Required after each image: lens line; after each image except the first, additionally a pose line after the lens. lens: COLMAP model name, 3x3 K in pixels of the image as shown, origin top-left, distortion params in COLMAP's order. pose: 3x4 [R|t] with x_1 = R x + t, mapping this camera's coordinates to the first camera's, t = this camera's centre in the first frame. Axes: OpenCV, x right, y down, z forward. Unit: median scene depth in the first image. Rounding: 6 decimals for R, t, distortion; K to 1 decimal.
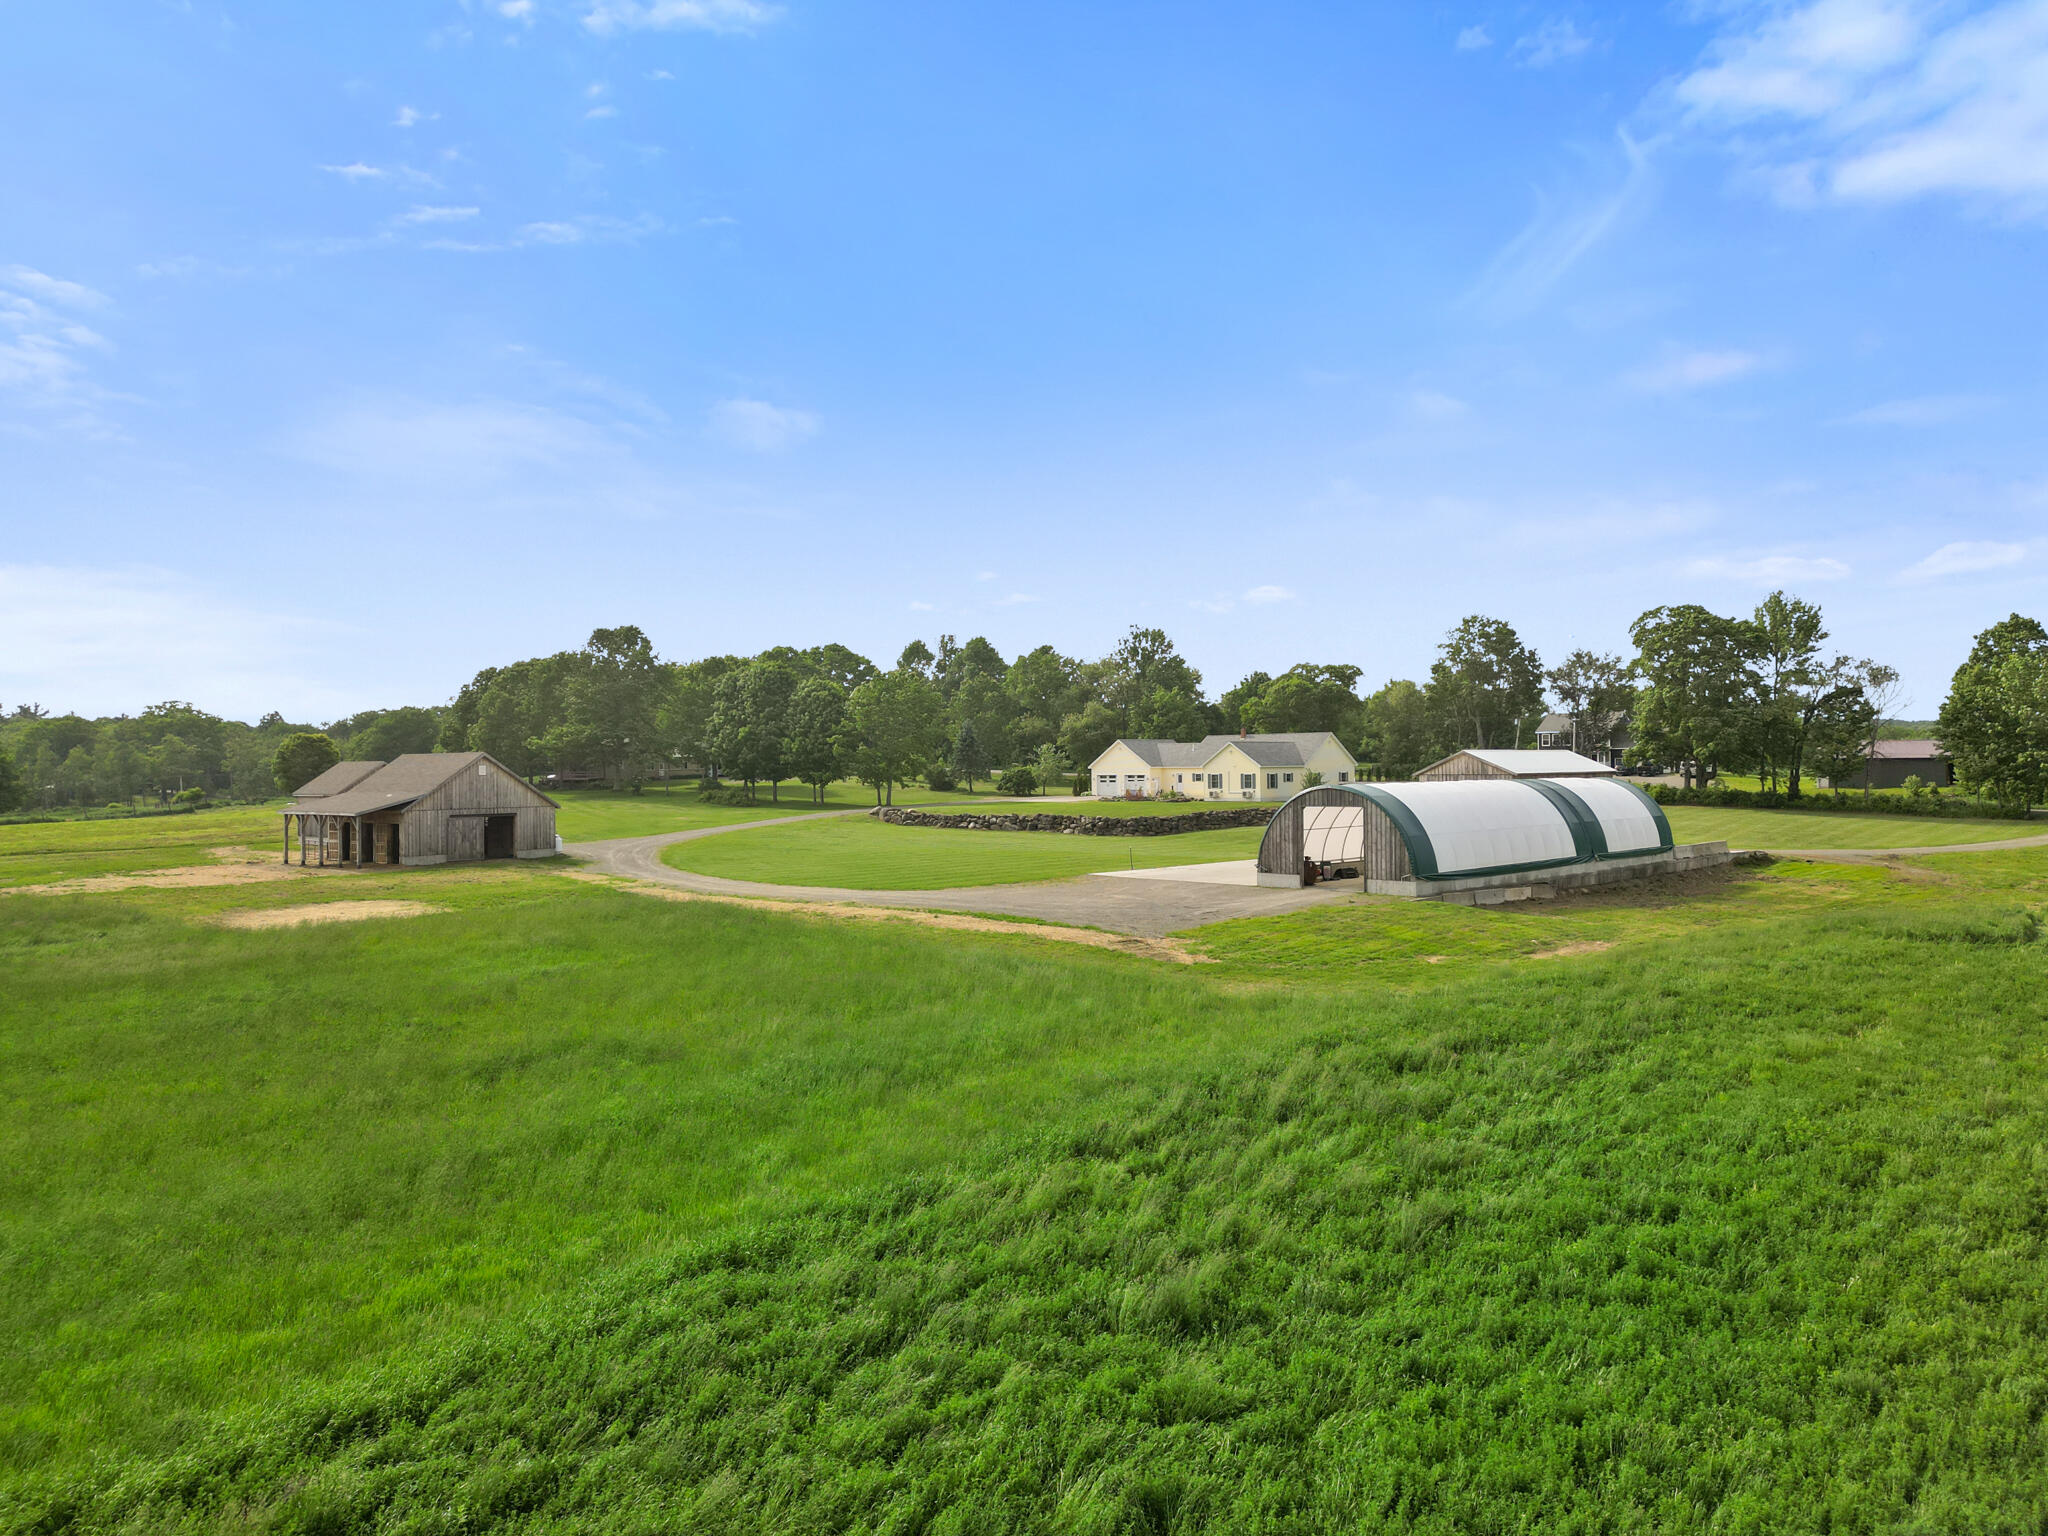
lens RADIAL K [[1429.7, 0, 1024.0], [0, 1429.7, 768.0], [0, 0, 1]] dist [0.098909, -0.109106]
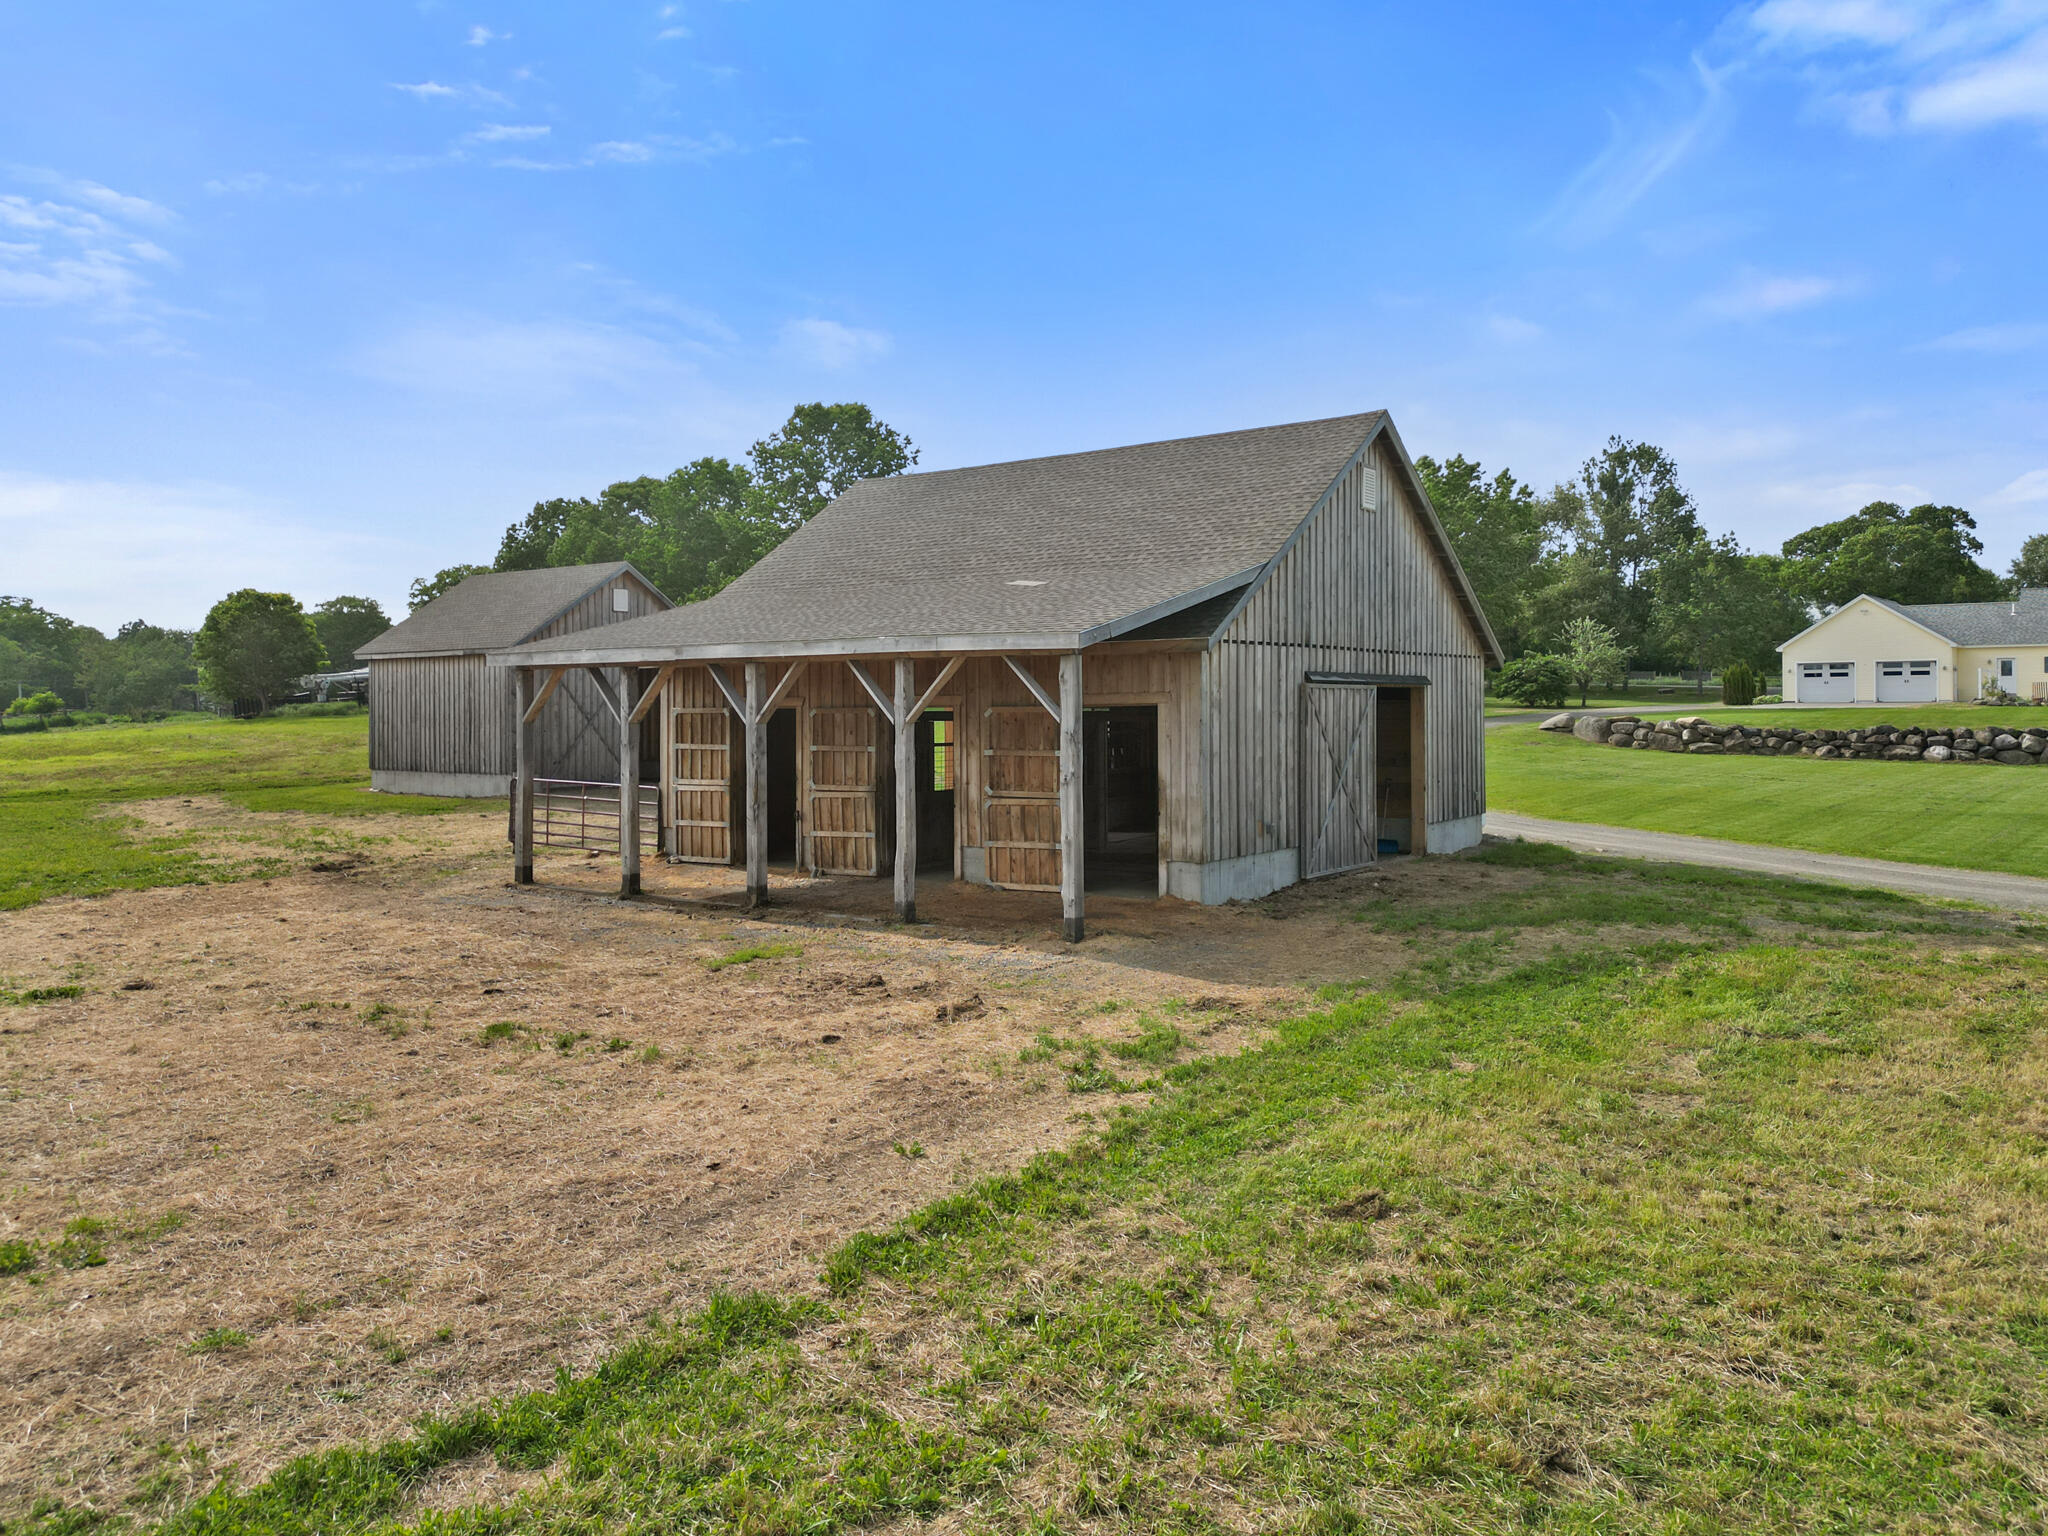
lens RADIAL K [[1466.5, 0, 1022.0], [0, 1466.5, 701.9], [0, 0, 1]] dist [0.032500, -0.002542]
pose [[0.997363, 0.005648, 0.072359, -0.284614], [-0.005259, 0.999971, -0.005566, 0.024312], [-0.072388, 0.005171, 0.997363, 0.486259]]
